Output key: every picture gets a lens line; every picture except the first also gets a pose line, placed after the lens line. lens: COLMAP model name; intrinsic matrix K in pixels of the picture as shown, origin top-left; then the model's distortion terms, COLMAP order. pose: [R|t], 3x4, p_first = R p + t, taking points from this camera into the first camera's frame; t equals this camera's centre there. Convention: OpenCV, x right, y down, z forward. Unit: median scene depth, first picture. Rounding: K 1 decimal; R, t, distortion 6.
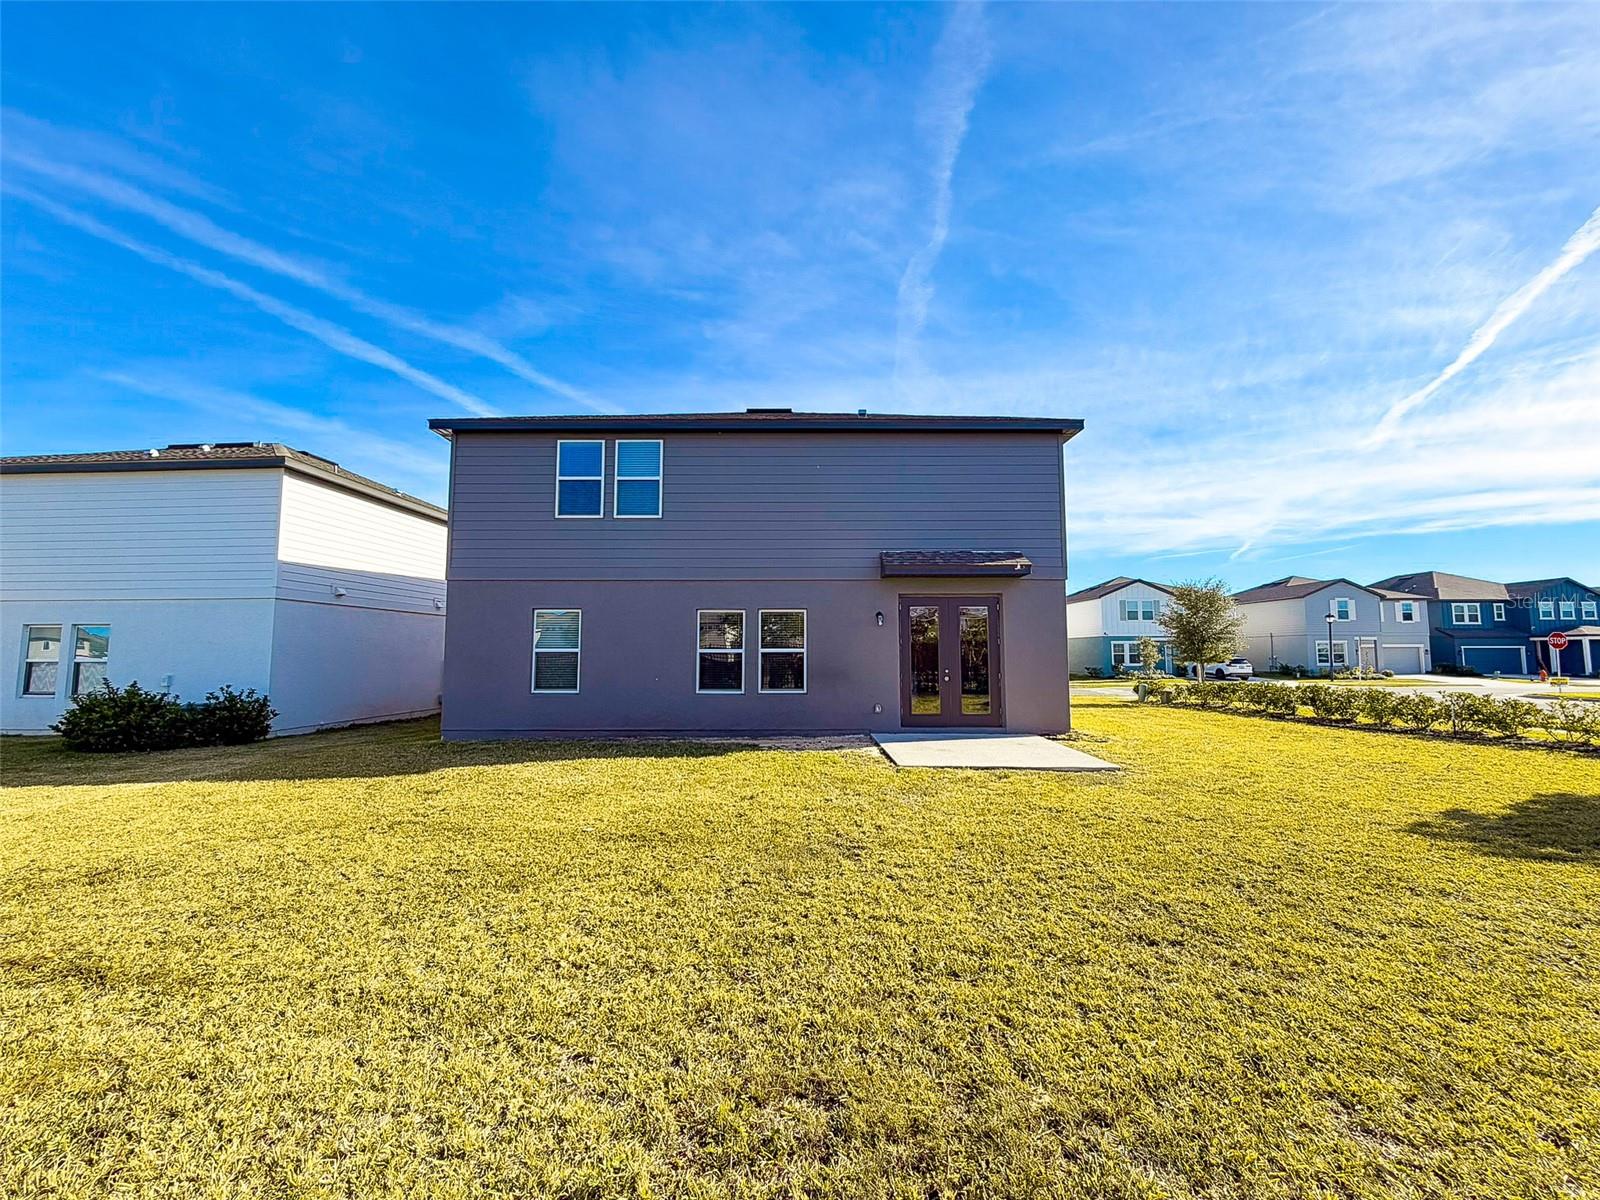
lens RADIAL K [[639.4, 0, 798.0], [0, 639.4, 602.1], [0, 0, 1]] dist [-0.000038, 0.000078]
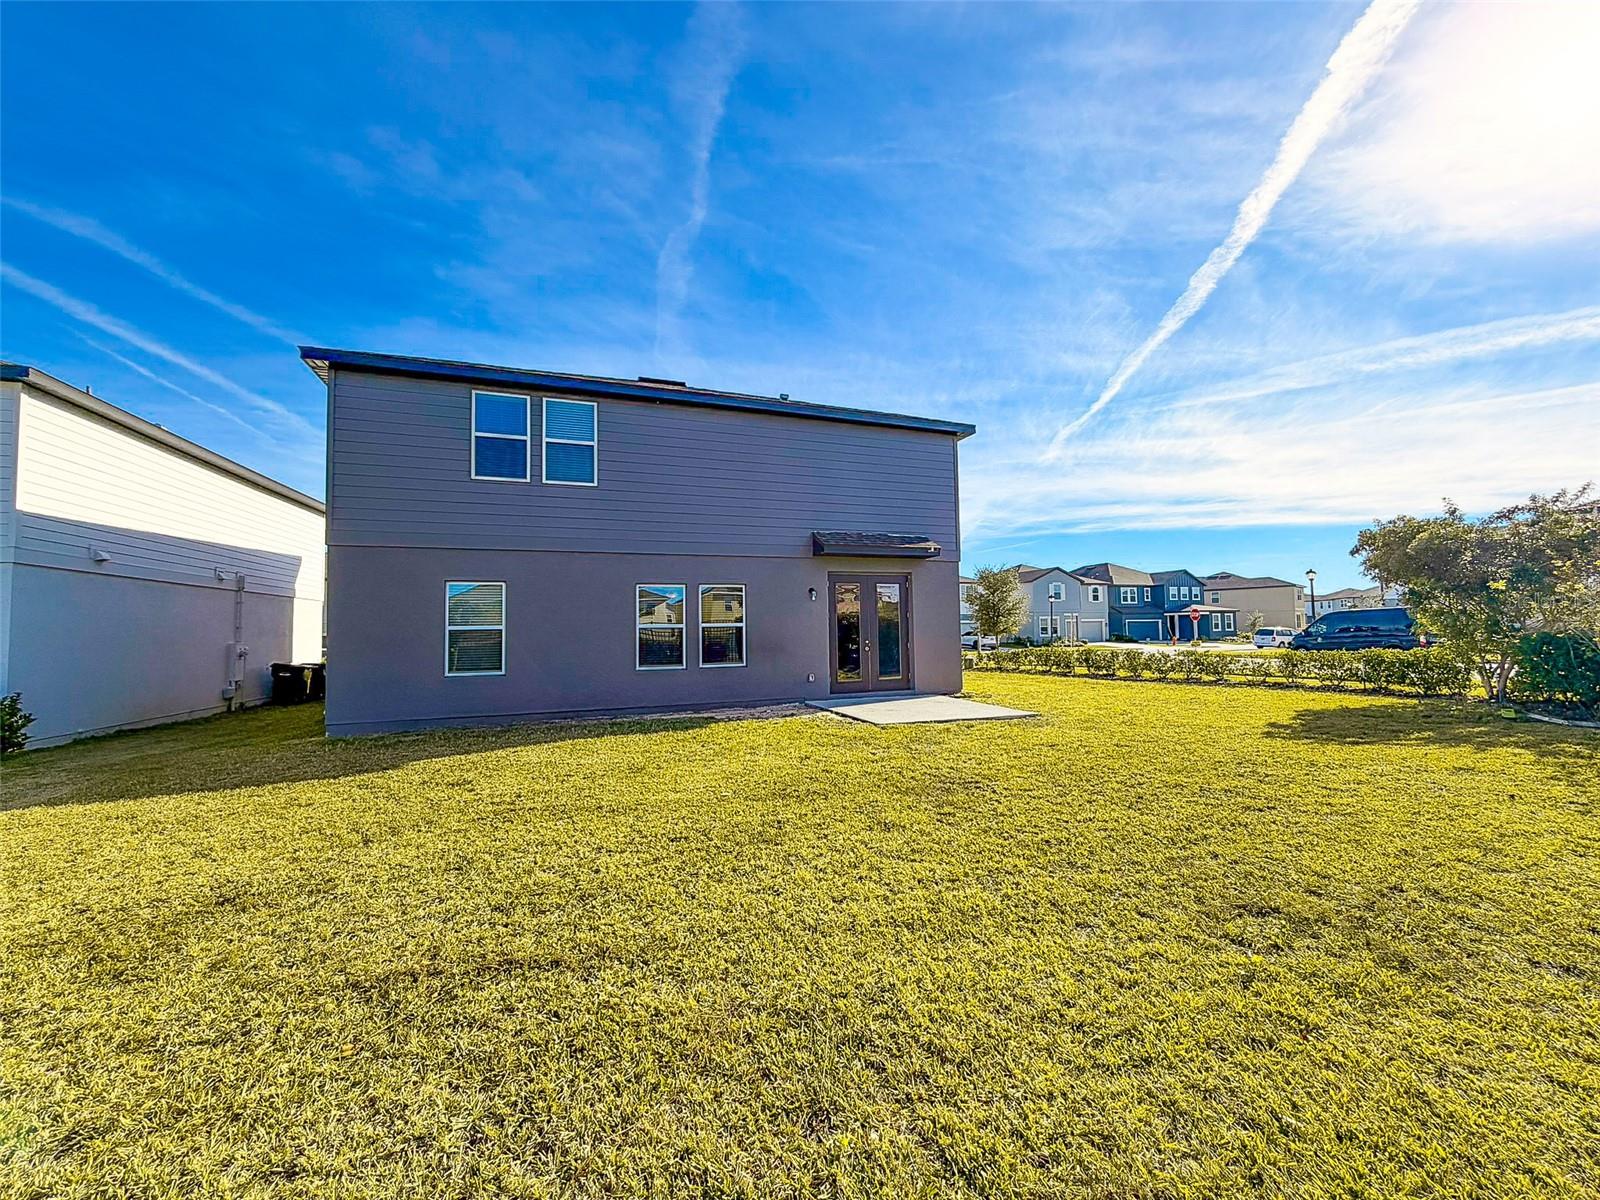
lens RADIAL K [[639.4, 0, 798.0], [0, 639.4, 602.1], [0, 0, 1]] dist [-0.000038, 0.000078]
pose [[0.935603, 0.000861, 0.353054, -0.267144], [-0.011604, 0.999532, 0.028312, 0.008849], [-0.352864, -0.030586, 0.935175, 0.006874]]
